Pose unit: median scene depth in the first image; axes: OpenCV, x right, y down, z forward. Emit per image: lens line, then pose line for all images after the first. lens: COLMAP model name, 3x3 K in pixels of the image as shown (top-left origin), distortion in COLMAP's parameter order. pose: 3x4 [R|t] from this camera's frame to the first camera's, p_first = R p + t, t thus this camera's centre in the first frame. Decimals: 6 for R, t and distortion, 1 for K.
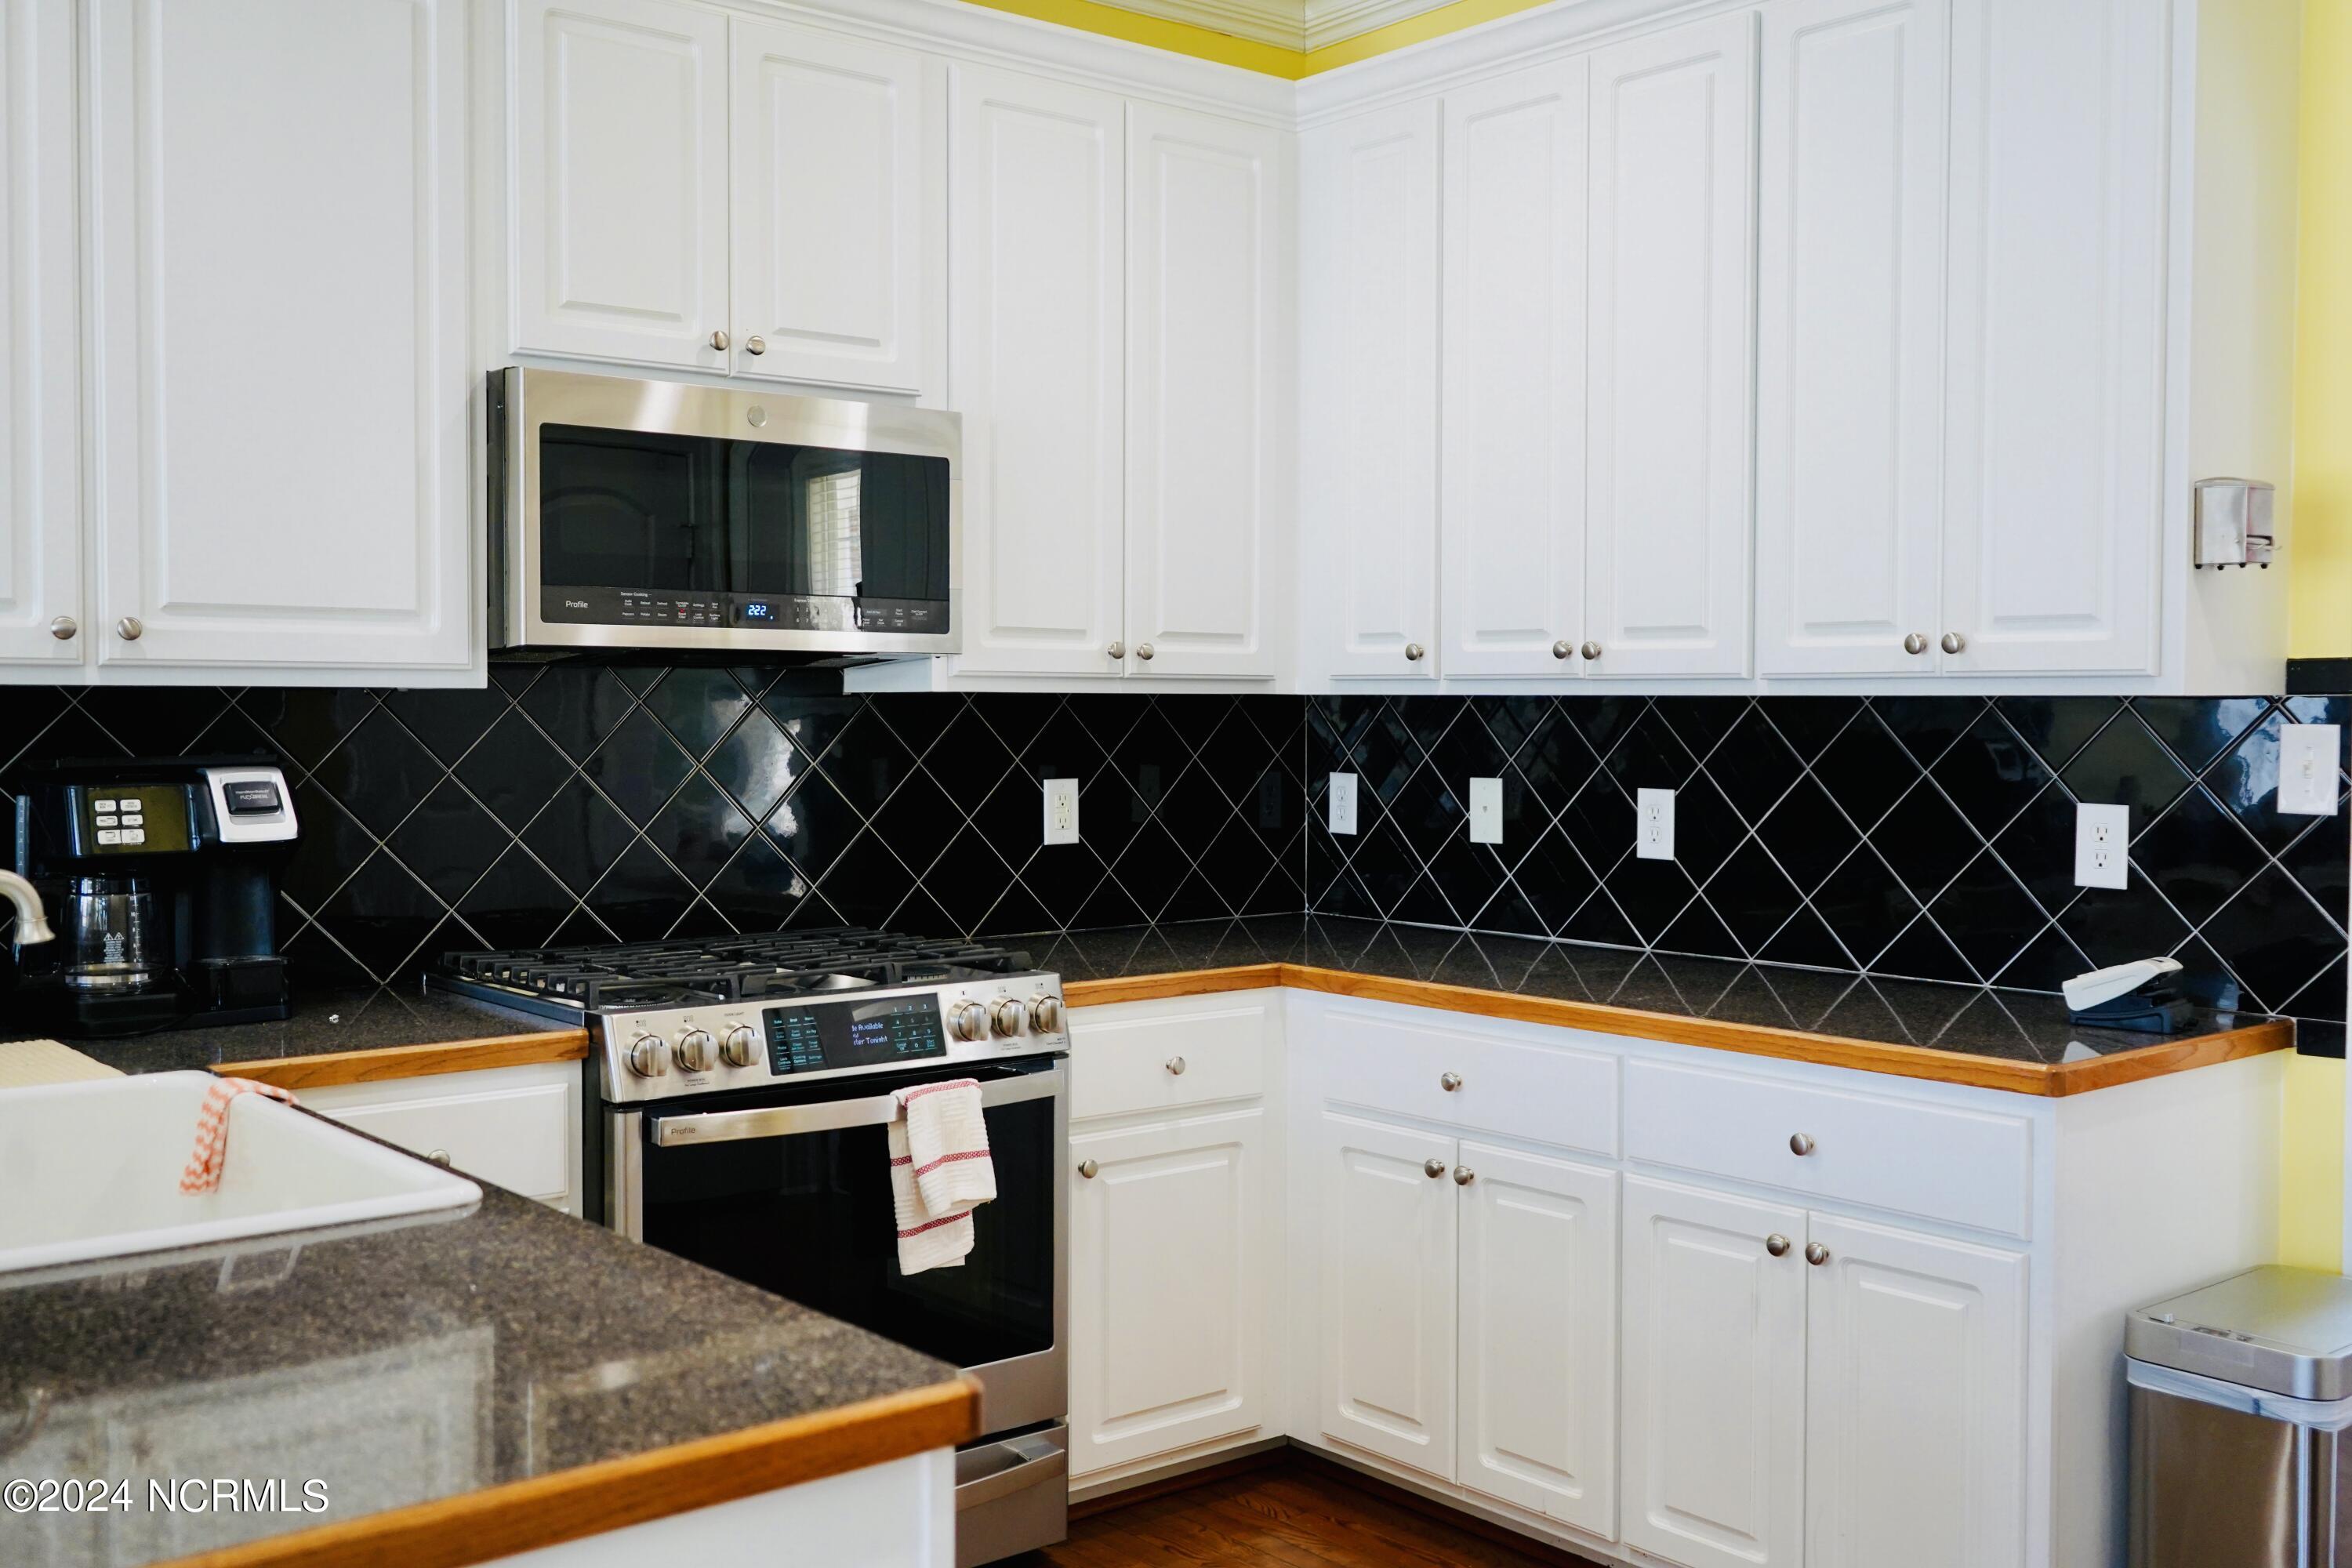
lens RADIAL K [[2243.6, 0, 1176.0], [0, 2243.6, 784.0], [0, 0, 1]] dist [0.003181, 0.022061]
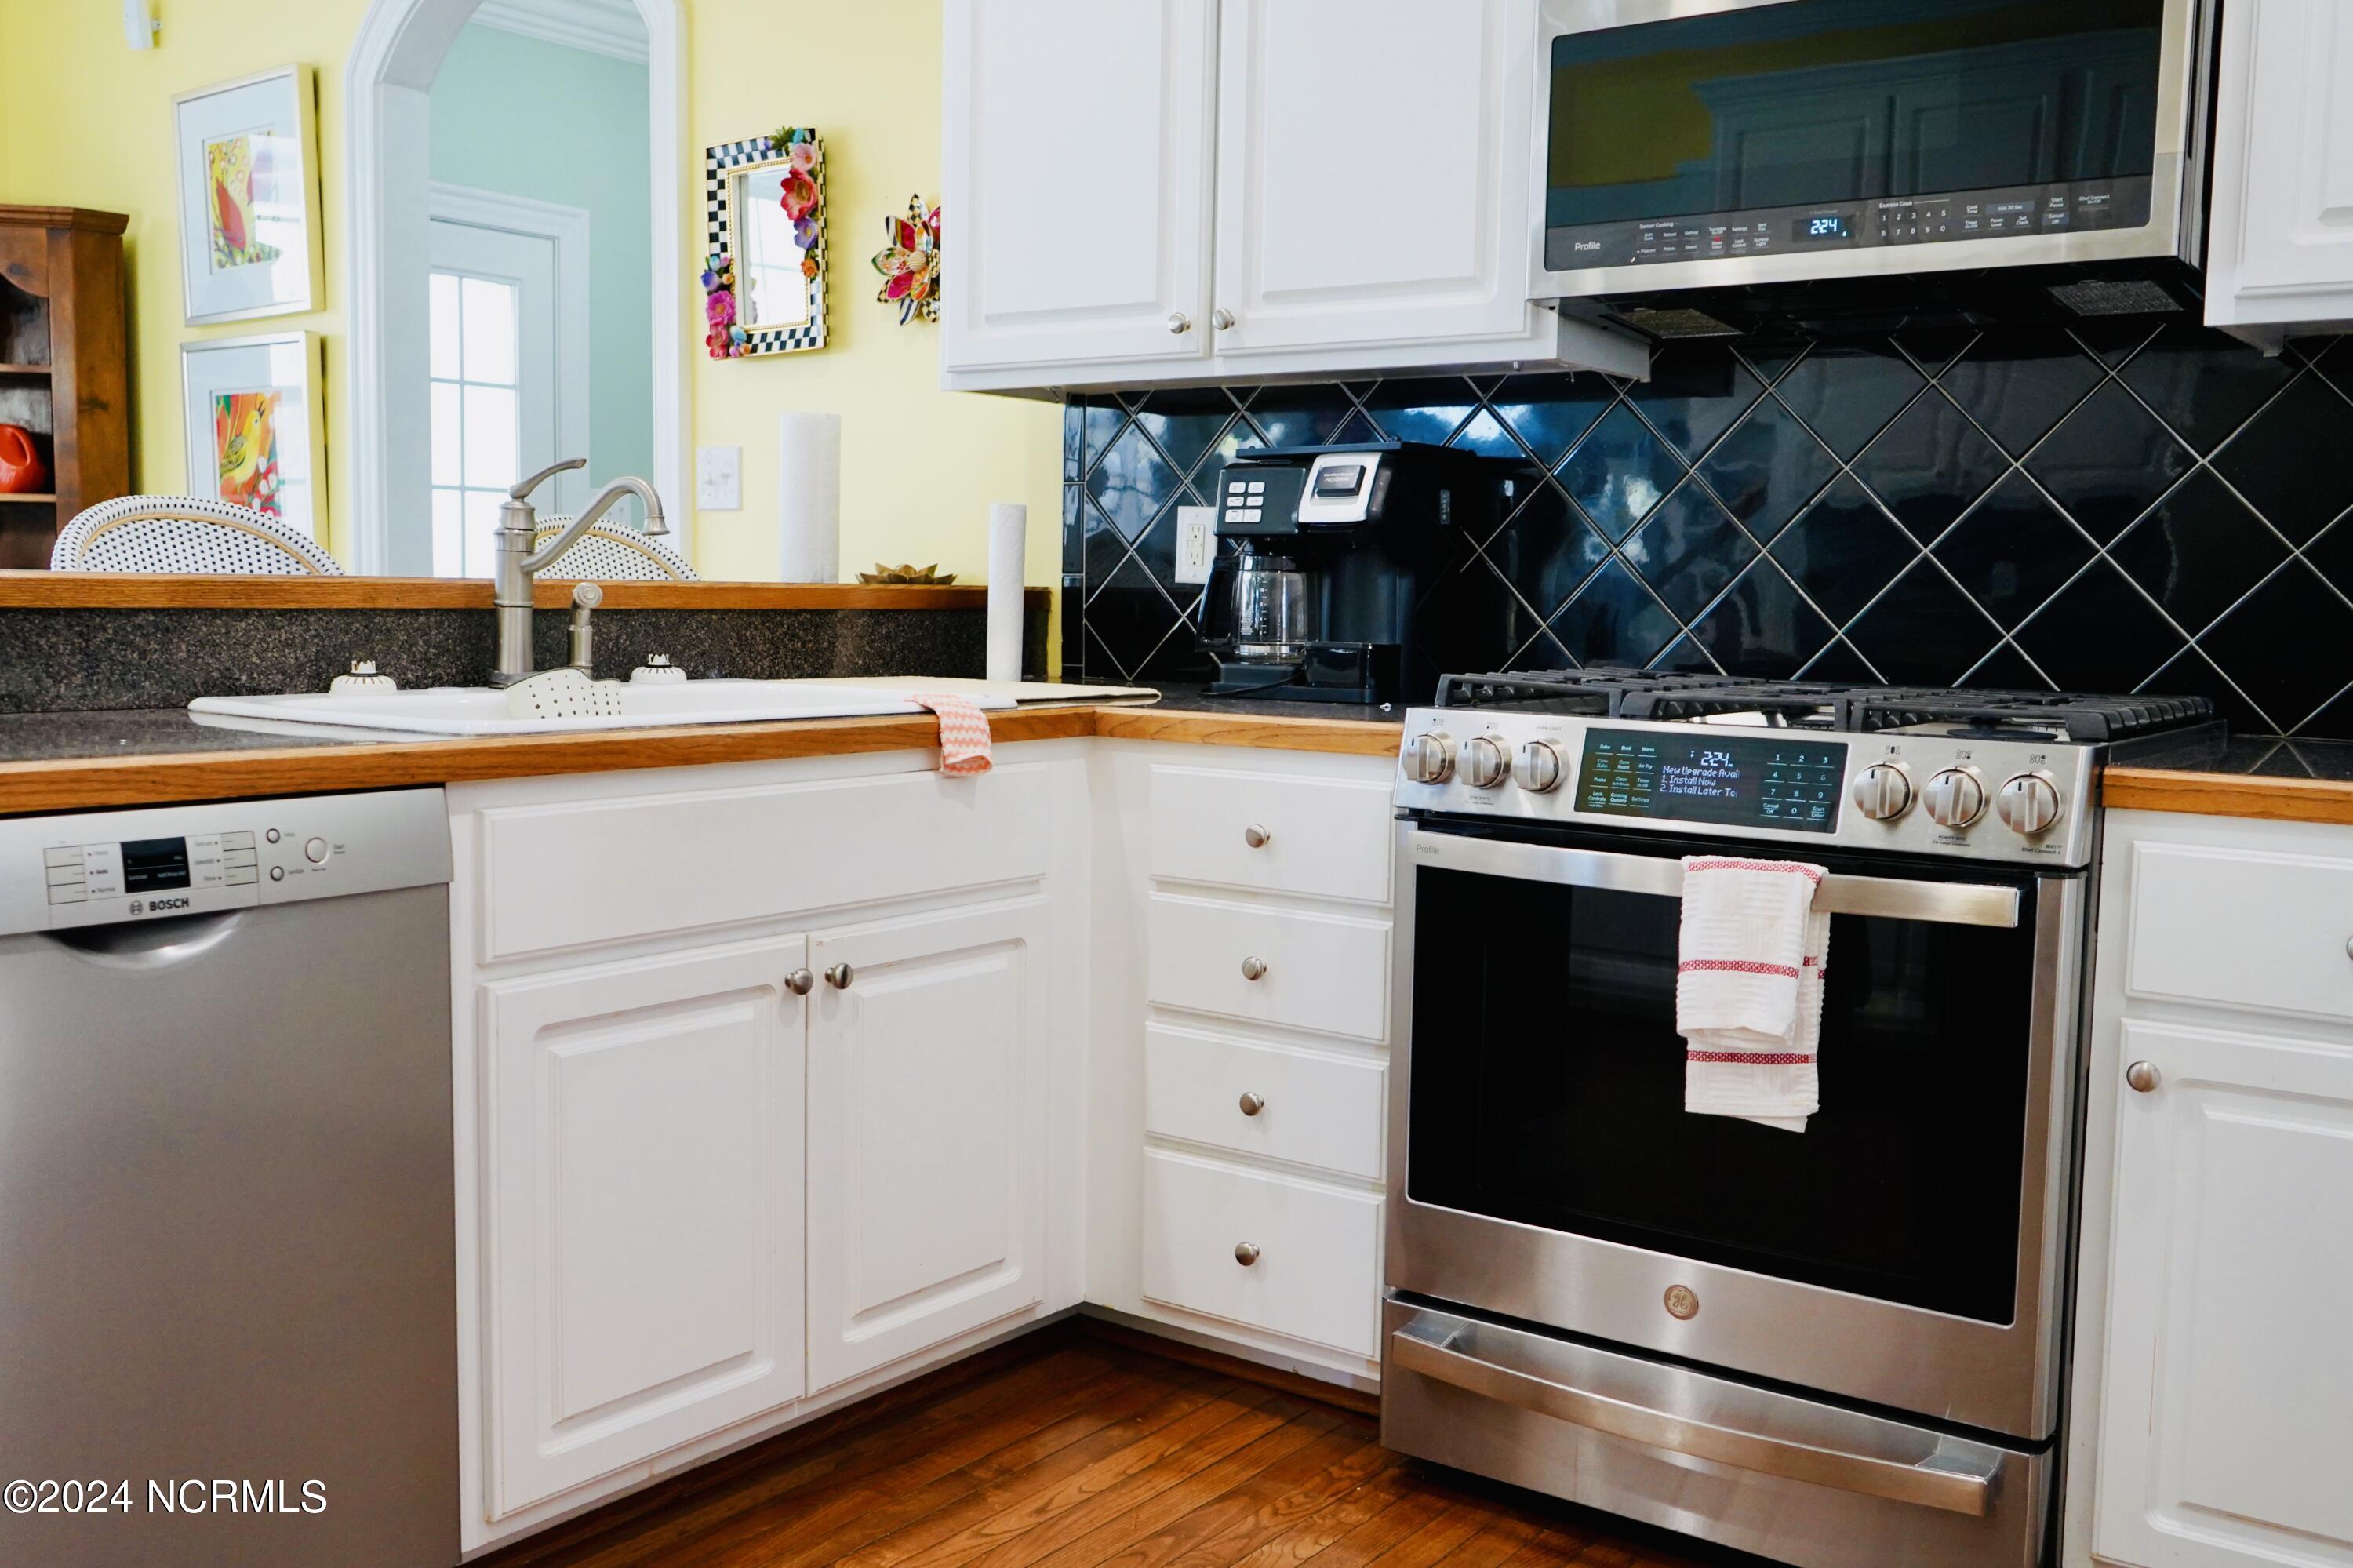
lens RADIAL K [[2139.3, 0, 1176.5], [0, 2139.3, 784.0], [0, 0, 1]] dist [-0.006094, -0.007349]
pose [[0.240582, 0.091148, -0.966340, 0.493053], [-0.052052, 0.995360, 0.080926, 0.064692], [0.969232, 0.030830, 0.244210, 0.657066]]
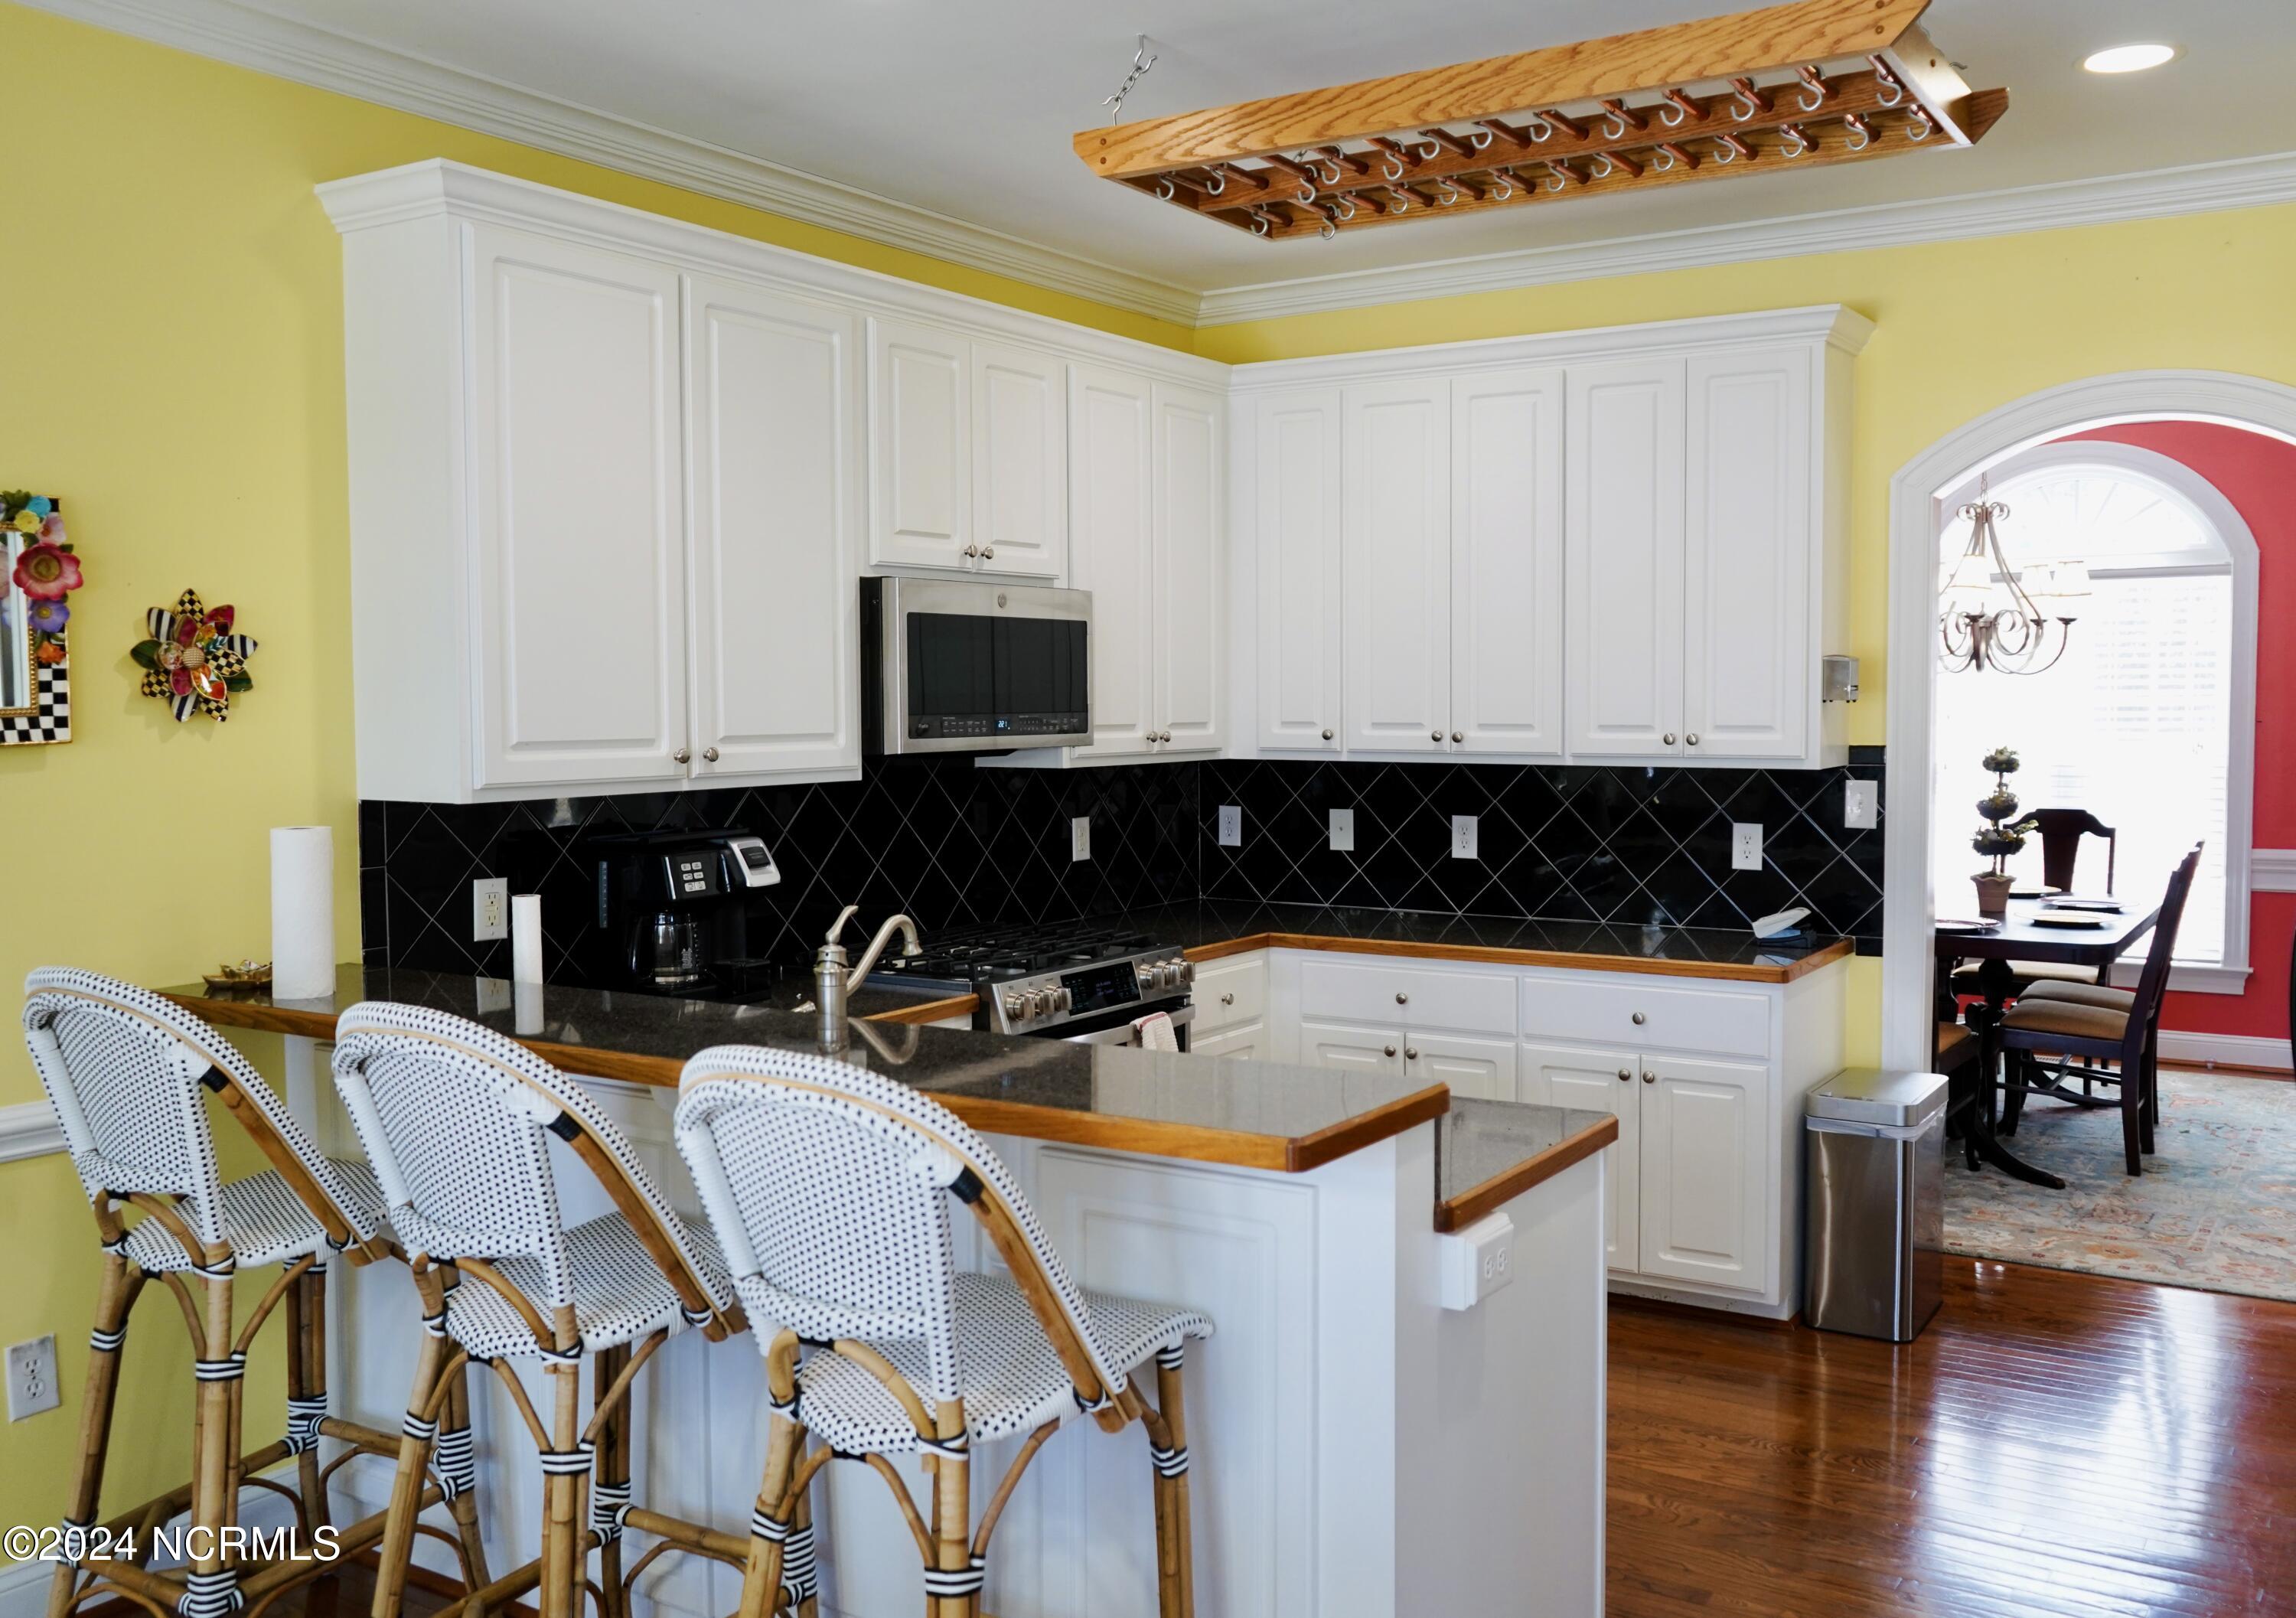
lens RADIAL K [[2041.2, 0, 1148.0], [0, 2041.2, 809.0], [0, 0, 1]] dist [-0.005416, -0.004378]
pose [[0.948716, -0.027222, 0.314955, -0.569707], [0.019277, 0.999413, 0.028314, -0.059426], [-0.315541, -0.020791, 0.948684, -0.409896]]
